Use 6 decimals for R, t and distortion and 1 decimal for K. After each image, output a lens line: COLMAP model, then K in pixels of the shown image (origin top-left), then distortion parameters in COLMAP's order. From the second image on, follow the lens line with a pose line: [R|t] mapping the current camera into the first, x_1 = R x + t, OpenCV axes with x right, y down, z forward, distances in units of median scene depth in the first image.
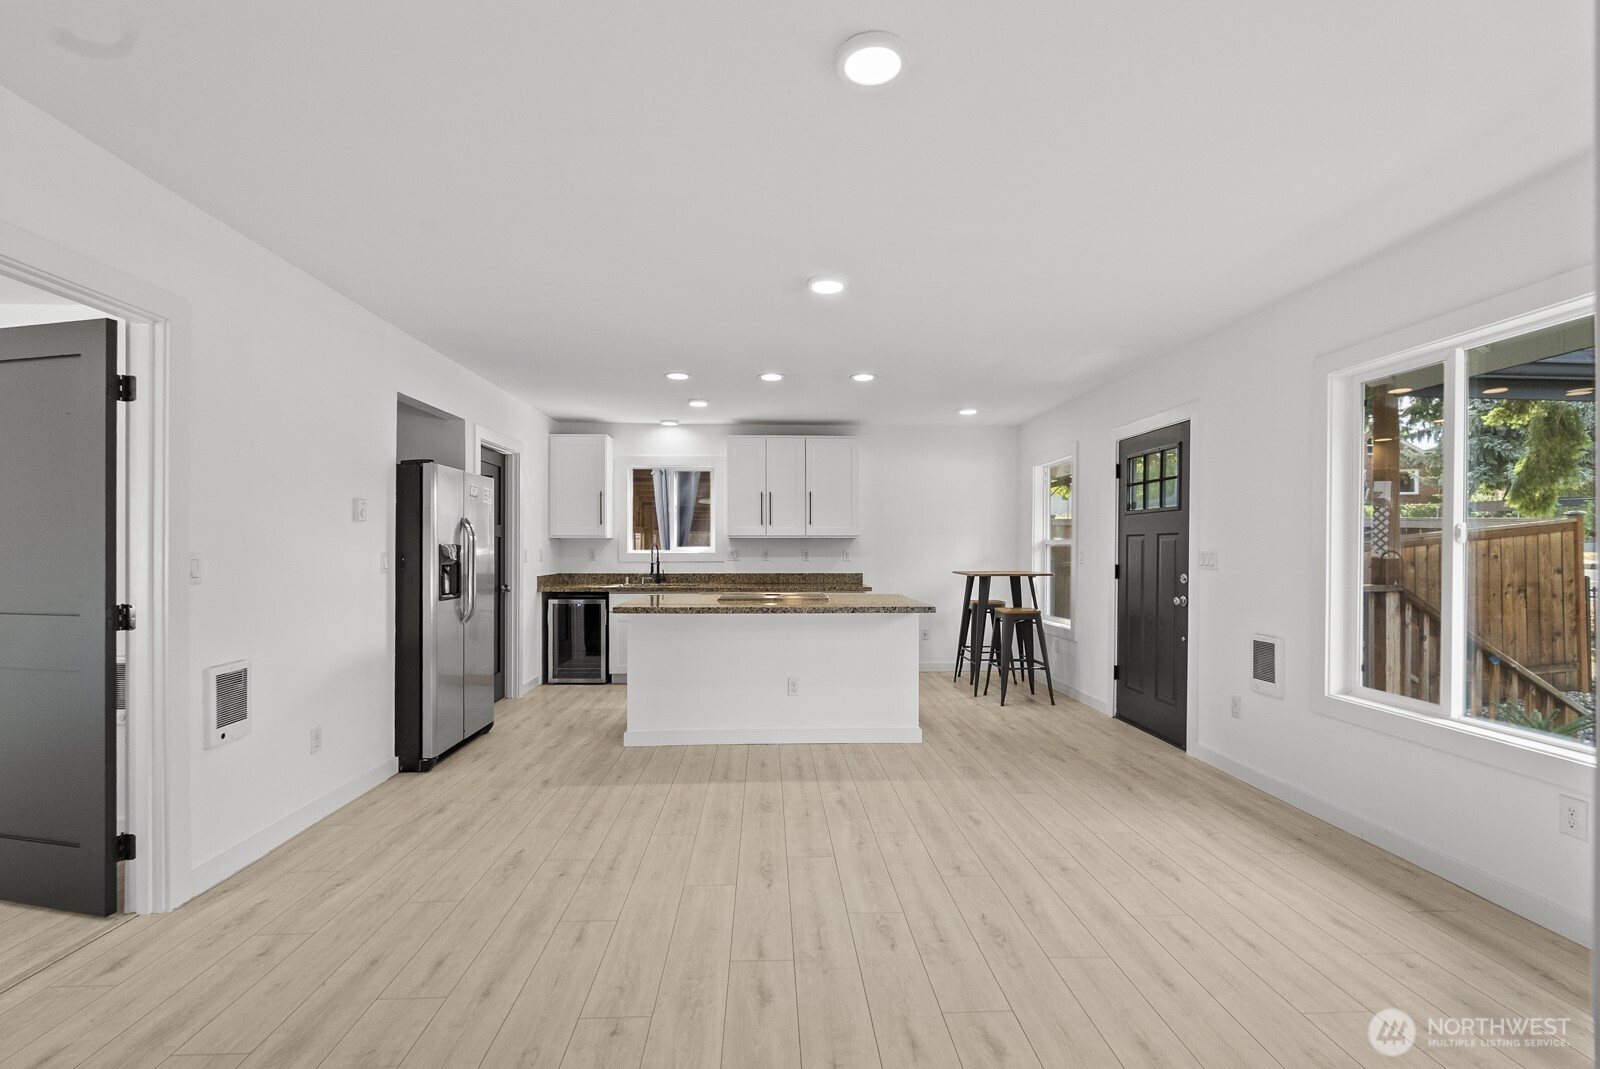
lens RADIAL K [[714.3, 0, 798.3], [0, 714.3, 536.7], [0, 0, 1]] dist [0.002912, -0.000530]
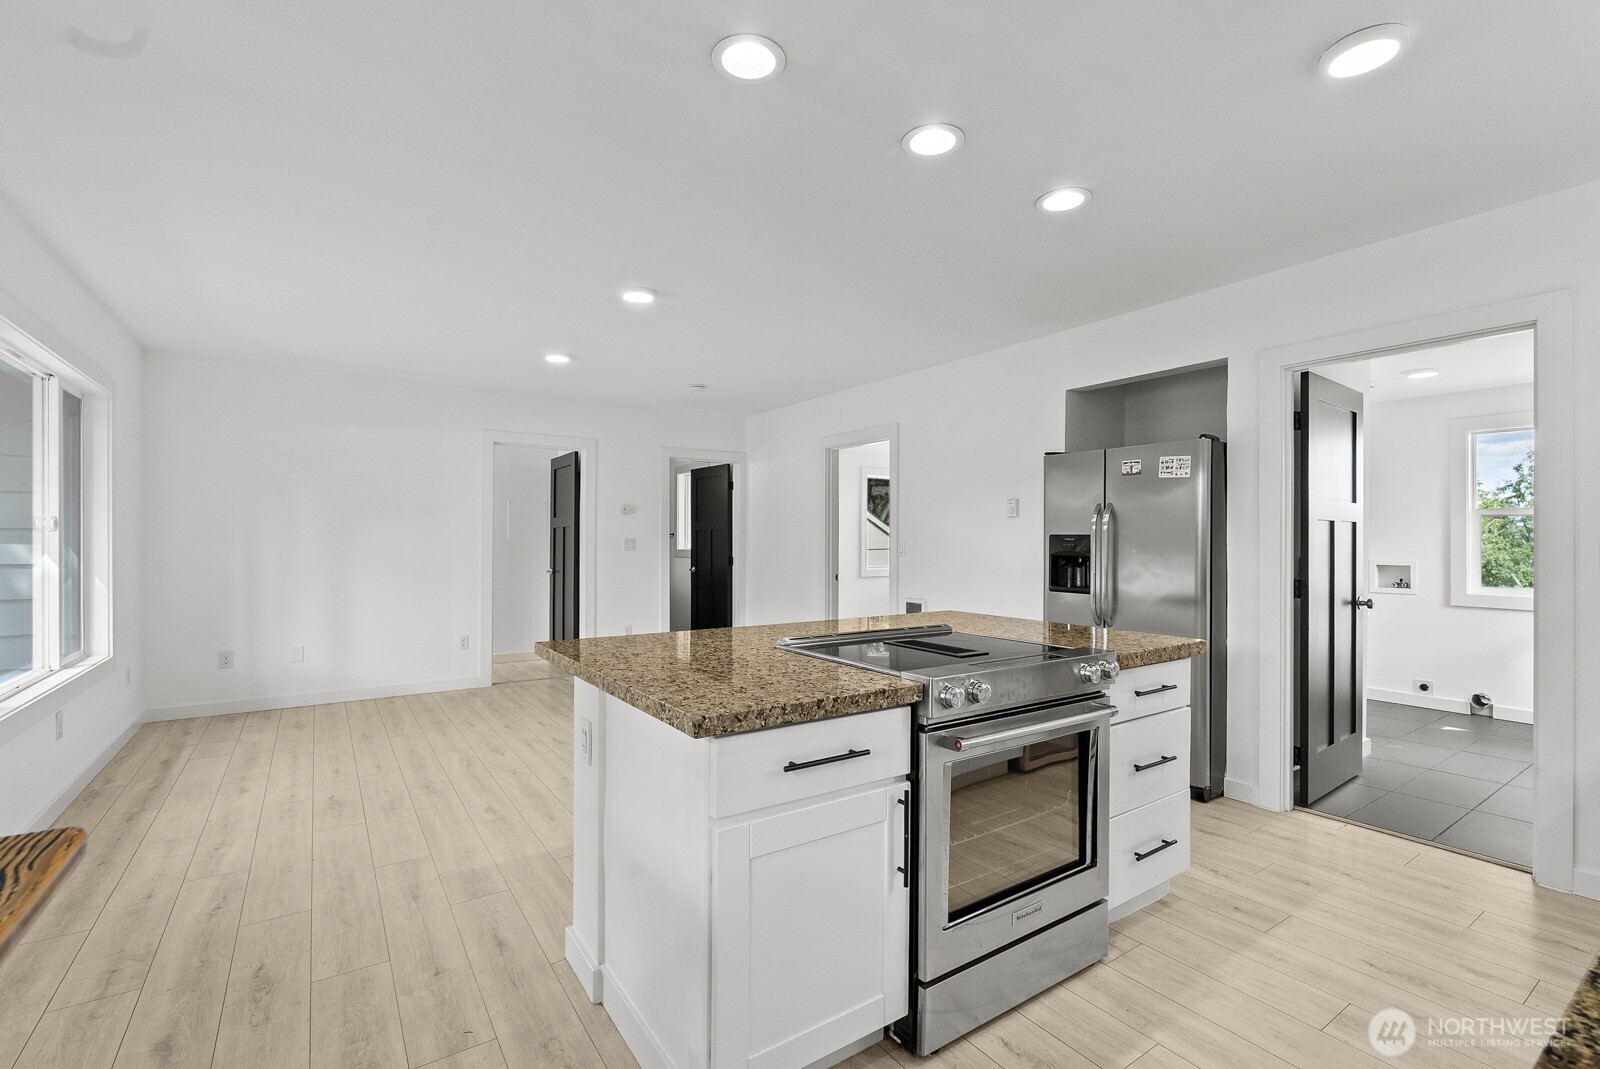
lens RADIAL K [[714.3, 0, 801.7], [0, 714.3, 541.0], [0, 0, 1]] dist [0.002912, -0.000530]
pose [[-0.850587, -0.000727, -0.525834, 0.301512], [0.005891, 0.999923, -0.010912, 0.026452], [0.525802, -0.012379, -0.850517, 1.556506]]
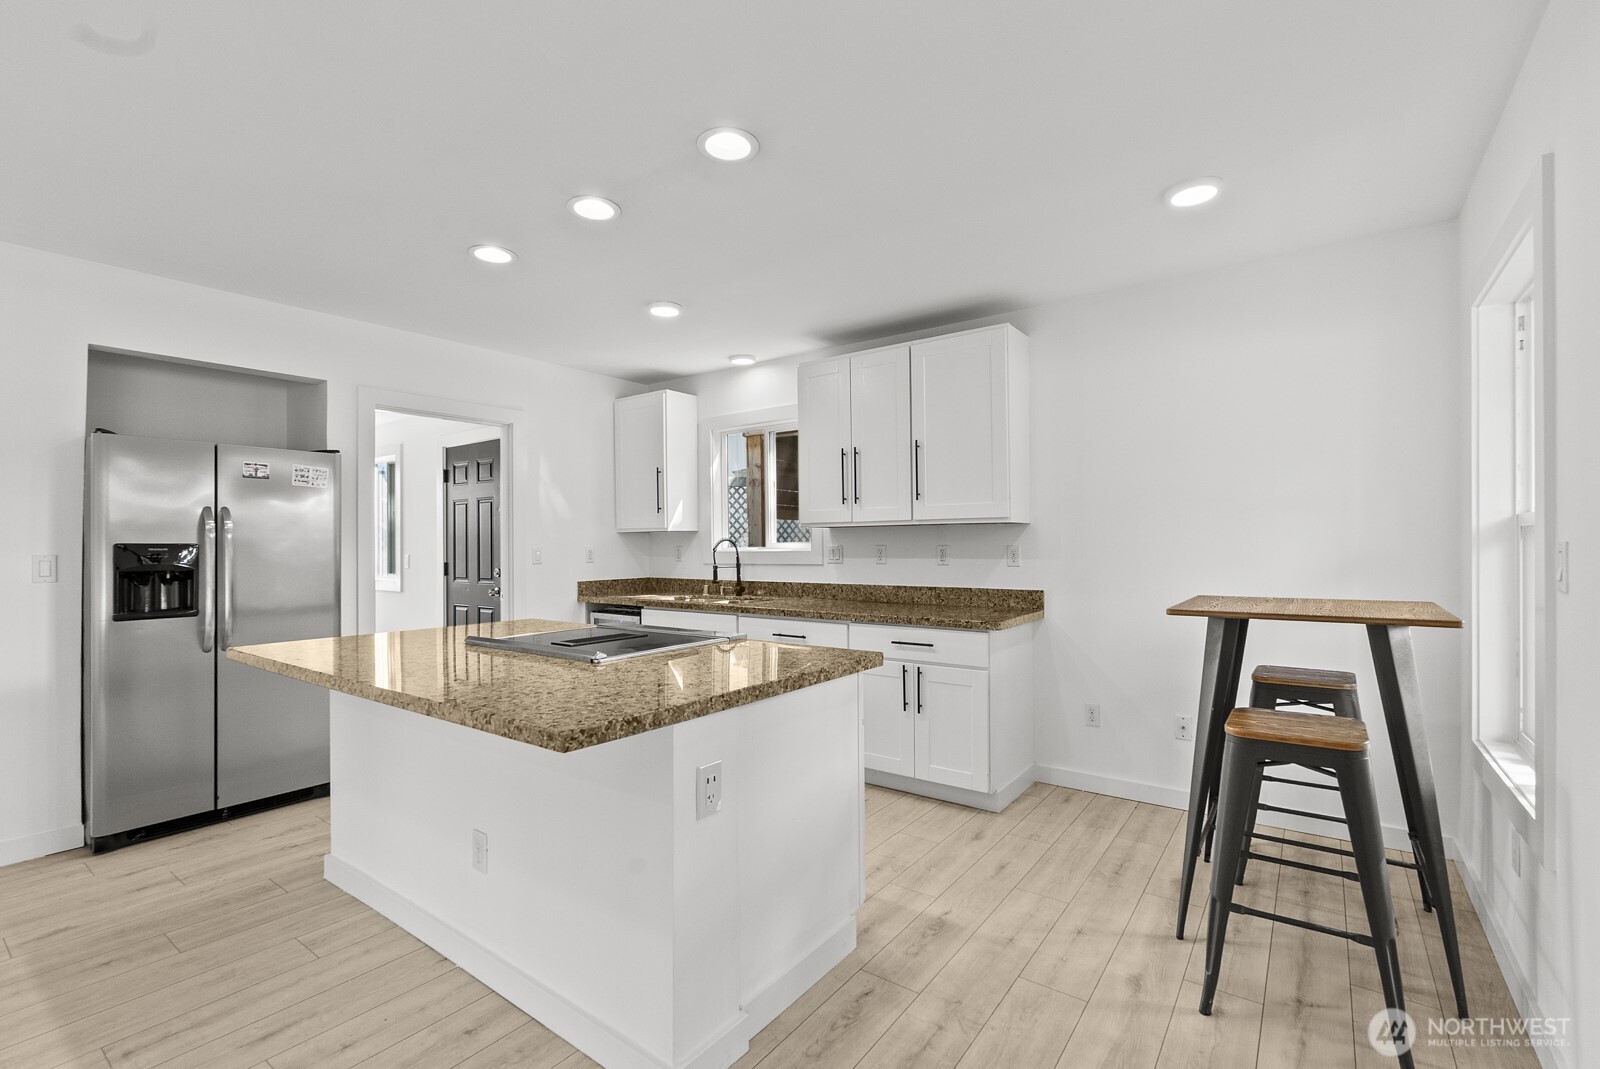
lens RADIAL K [[714.3, 0, 793.3], [0, 714.3, 545.2], [0, 0, 1]] dist [0.002912, -0.000530]
pose [[0.775488, -0.004302, -0.631347, 0.457441], [0.017548, 0.999737, 0.014742, 0.012478], [0.631118, -0.022511, 0.775360, 0.816223]]
